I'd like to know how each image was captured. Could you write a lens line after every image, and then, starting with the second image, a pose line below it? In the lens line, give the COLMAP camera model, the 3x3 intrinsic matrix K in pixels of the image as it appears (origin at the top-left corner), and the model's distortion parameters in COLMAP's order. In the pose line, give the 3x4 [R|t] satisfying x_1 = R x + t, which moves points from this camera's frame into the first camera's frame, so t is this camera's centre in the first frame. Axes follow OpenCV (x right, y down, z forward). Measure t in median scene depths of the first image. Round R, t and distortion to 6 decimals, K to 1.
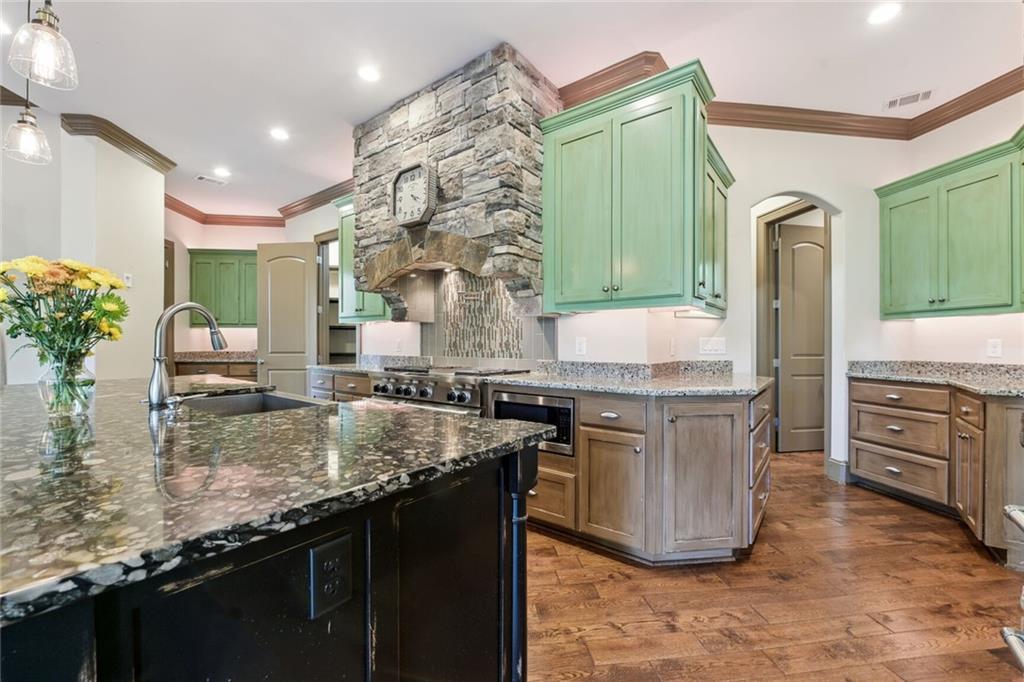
lens RADIAL K [[408.5, 0, 509.4], [0, 408.5, 343.1], [0, 0, 1]] dist [-0.003440, -0.000547]
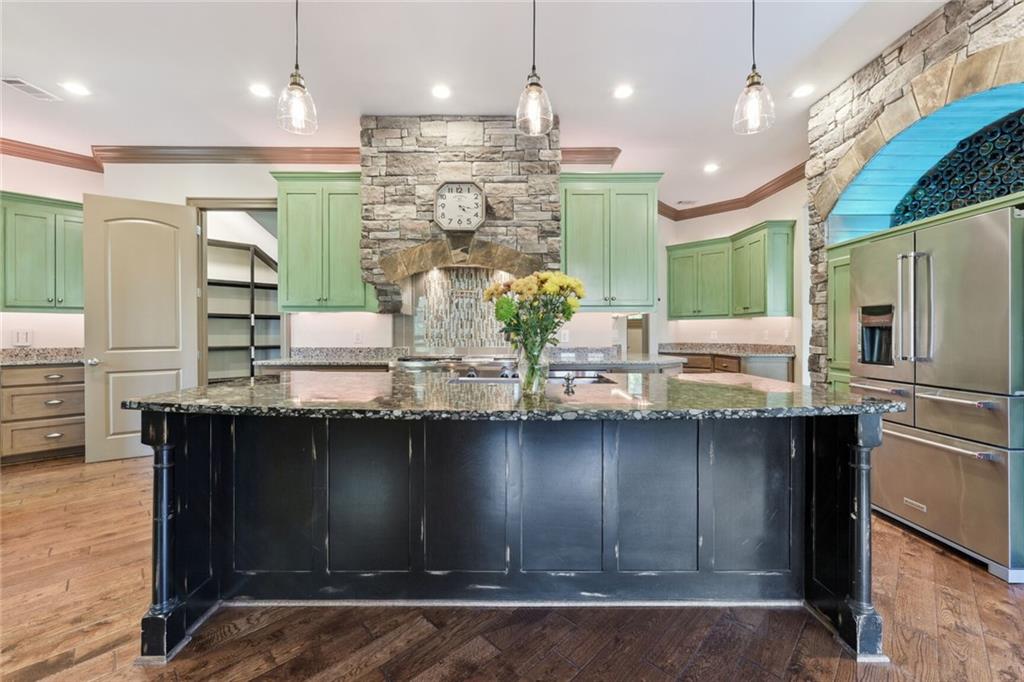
lens RADIAL K [[408.5, 0, 507.2], [0, 408.5, 333.8], [0, 0, 1]] dist [-0.003440, -0.000547]
pose [[0.794944, -0.004553, 0.606666, -0.821826], [0.002481, 0.999988, 0.004254, -0.006953], [-0.606678, -0.001877, 0.794946, 0.006944]]
